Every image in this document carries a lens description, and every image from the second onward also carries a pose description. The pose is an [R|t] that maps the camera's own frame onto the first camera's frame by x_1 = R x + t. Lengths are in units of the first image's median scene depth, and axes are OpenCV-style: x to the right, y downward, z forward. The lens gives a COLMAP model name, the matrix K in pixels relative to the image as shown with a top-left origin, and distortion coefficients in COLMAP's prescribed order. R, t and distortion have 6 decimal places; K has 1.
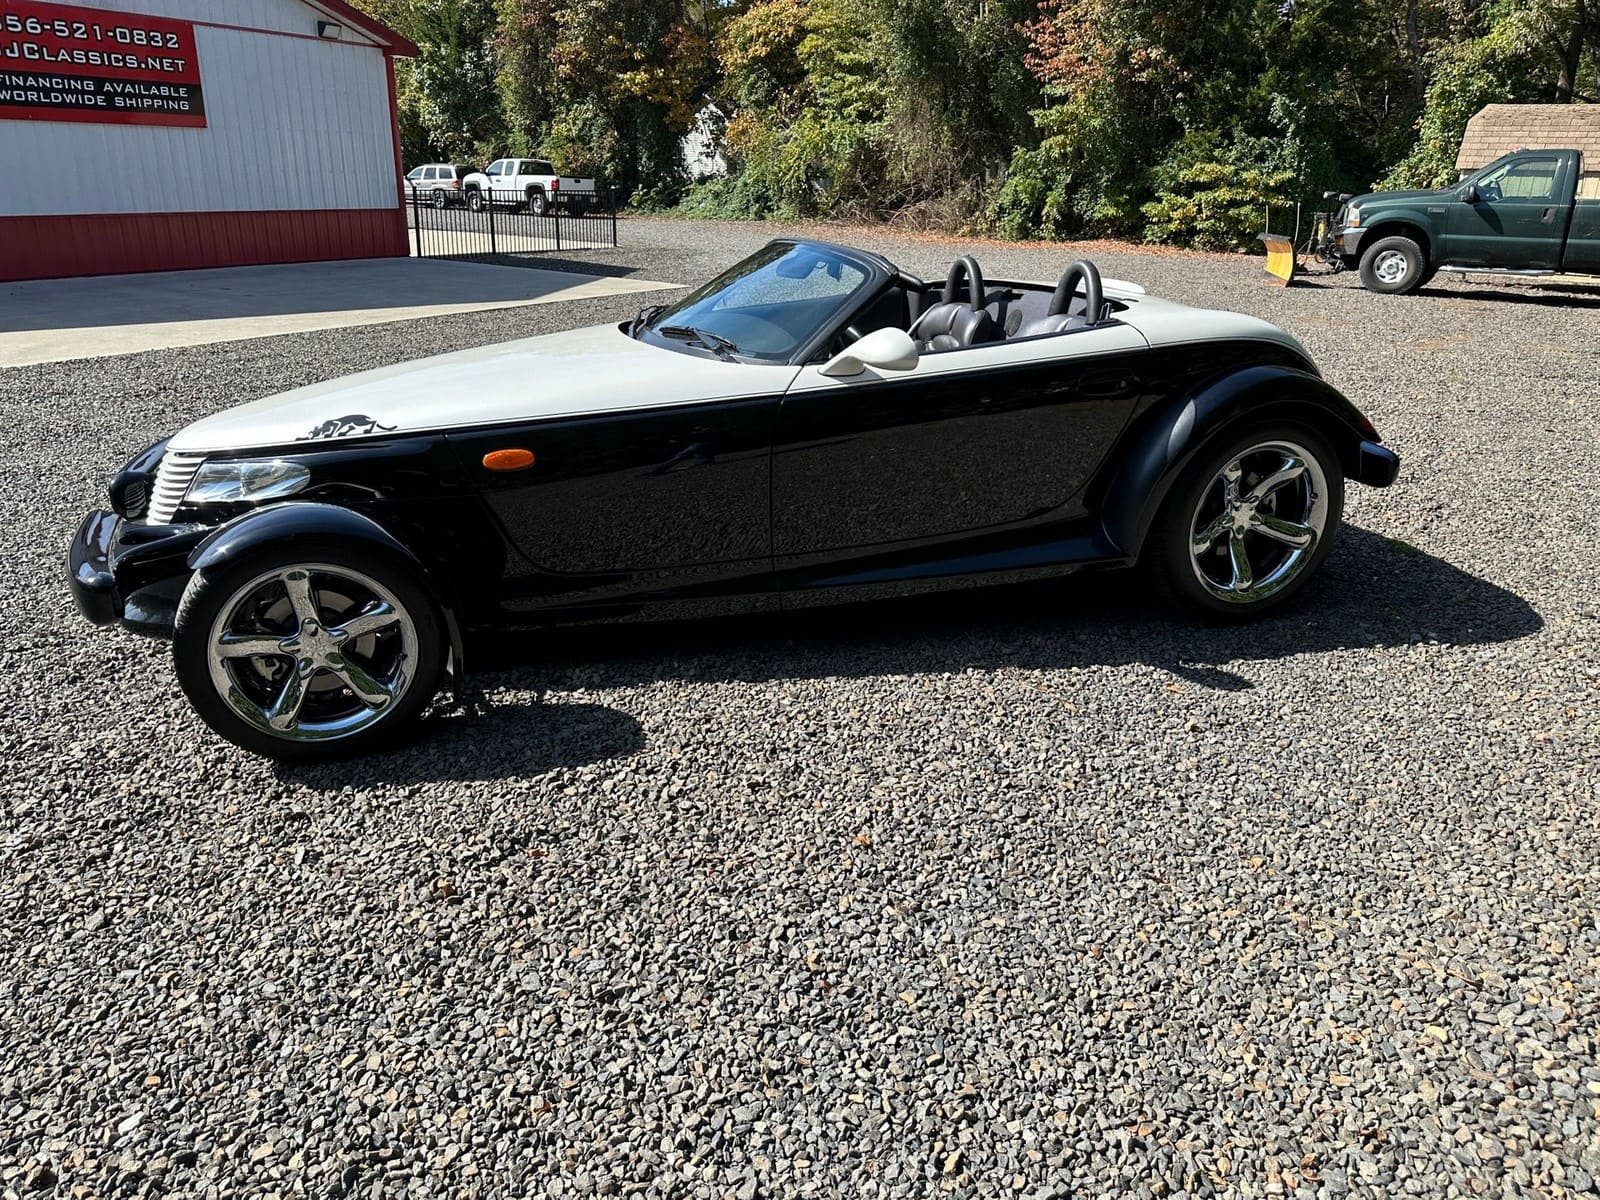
lens RADIAL K [[1135.7, 0, 812.4], [0, 1135.7, 602.4], [0, 0, 1]] dist [0.022621, -0.025051]
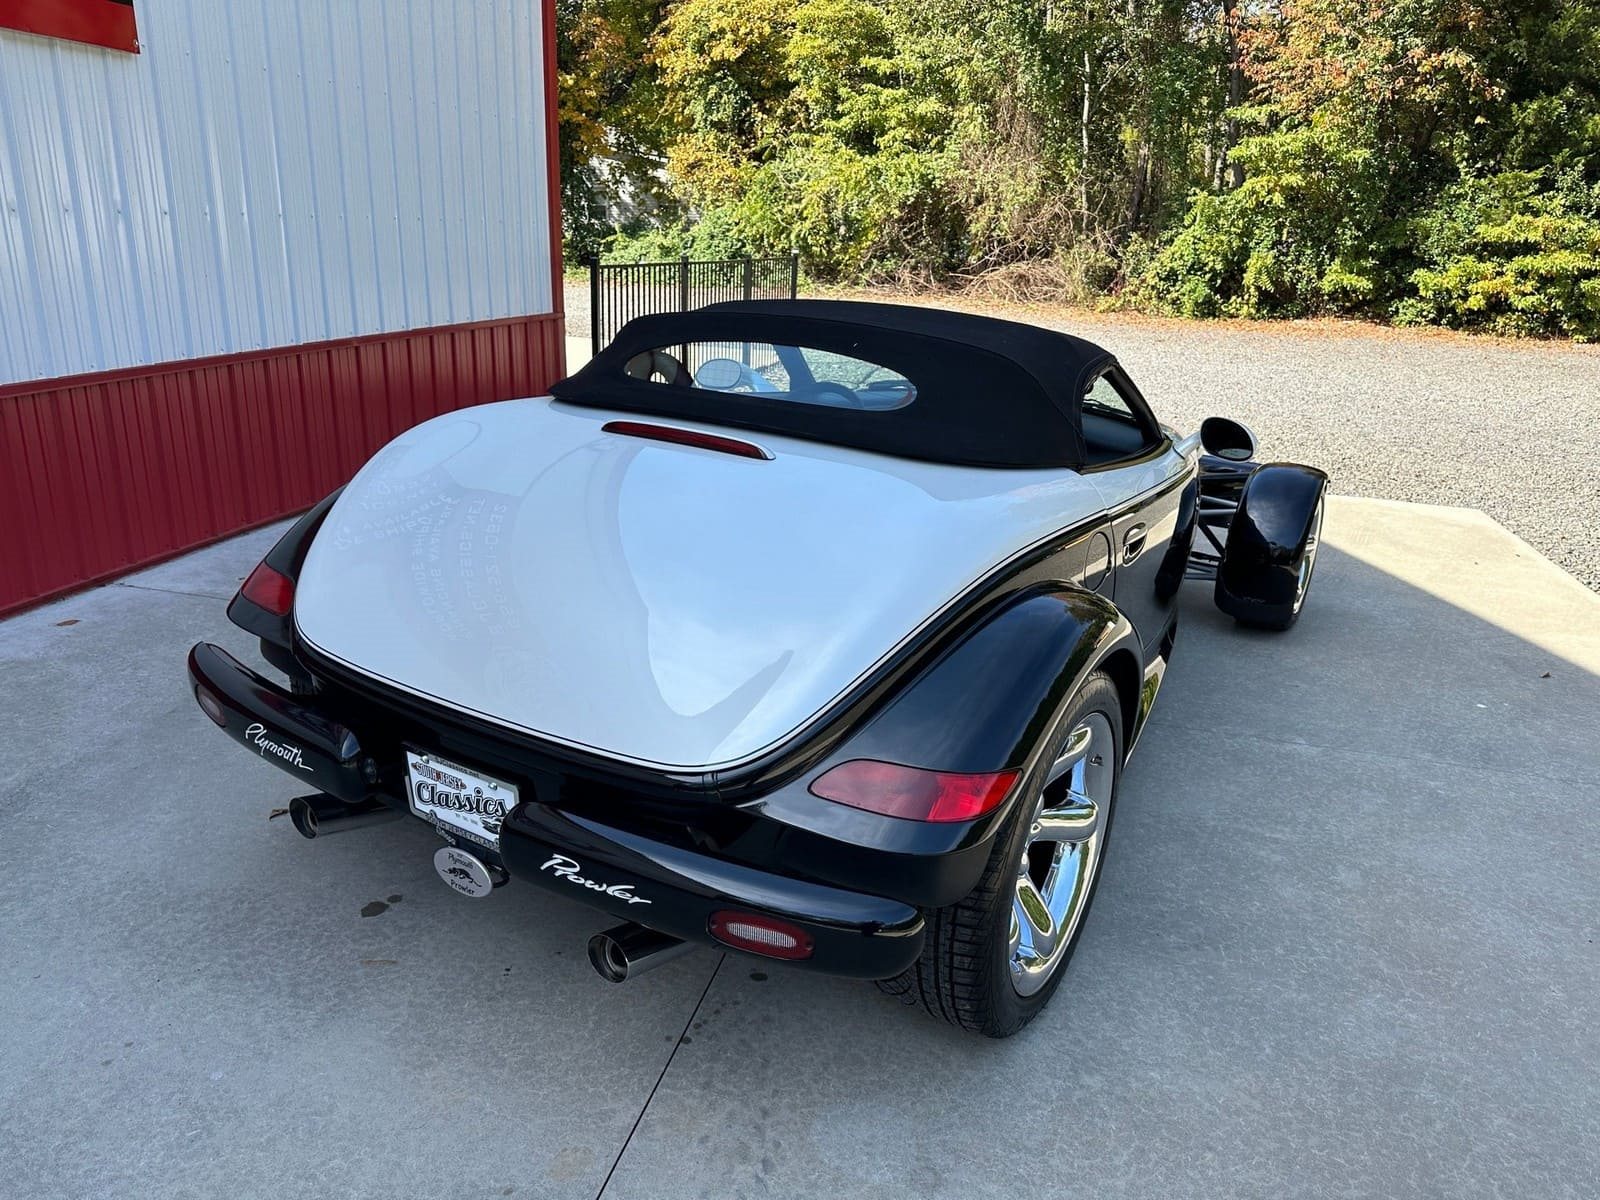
lens RADIAL K [[1139.2, 0, 805.3], [0, 1139.2, 607.6], [0, 0, 1]] dist [0.027345, -0.034038]
pose [[0.967952, -0.069883, 0.241216, -0.270998], [0.078193, 0.996624, -0.025040, -0.157211], [-0.238651, 0.043099, 0.970148, 0.420231]]
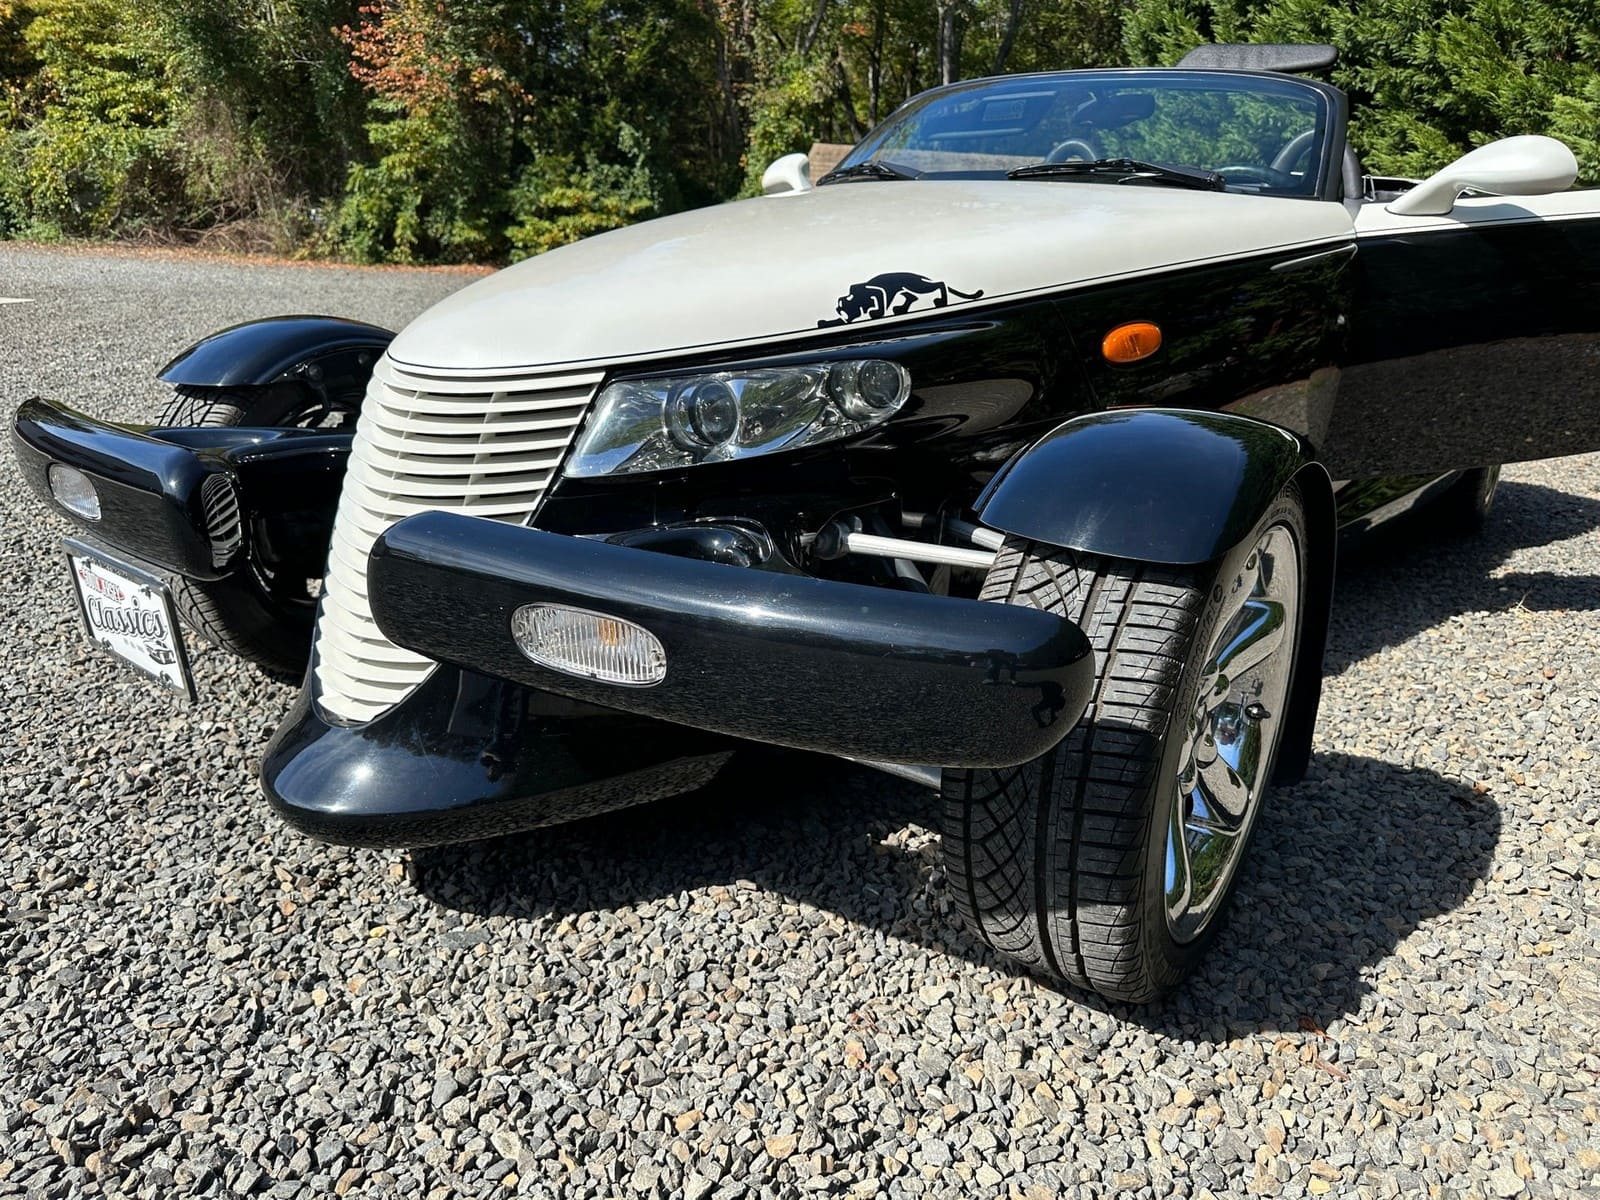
lens RADIAL K [[1139.2, 0, 805.3], [0, 1139.2, 607.6], [0, 0, 1]] dist [0.027345, -0.034038]
pose [[0.824828, -0.154764, 0.543790, -0.082150], [0.172669, 0.984809, 0.018373, -0.004663], [-0.538372, 0.078741, 0.839020, 0.071711]]
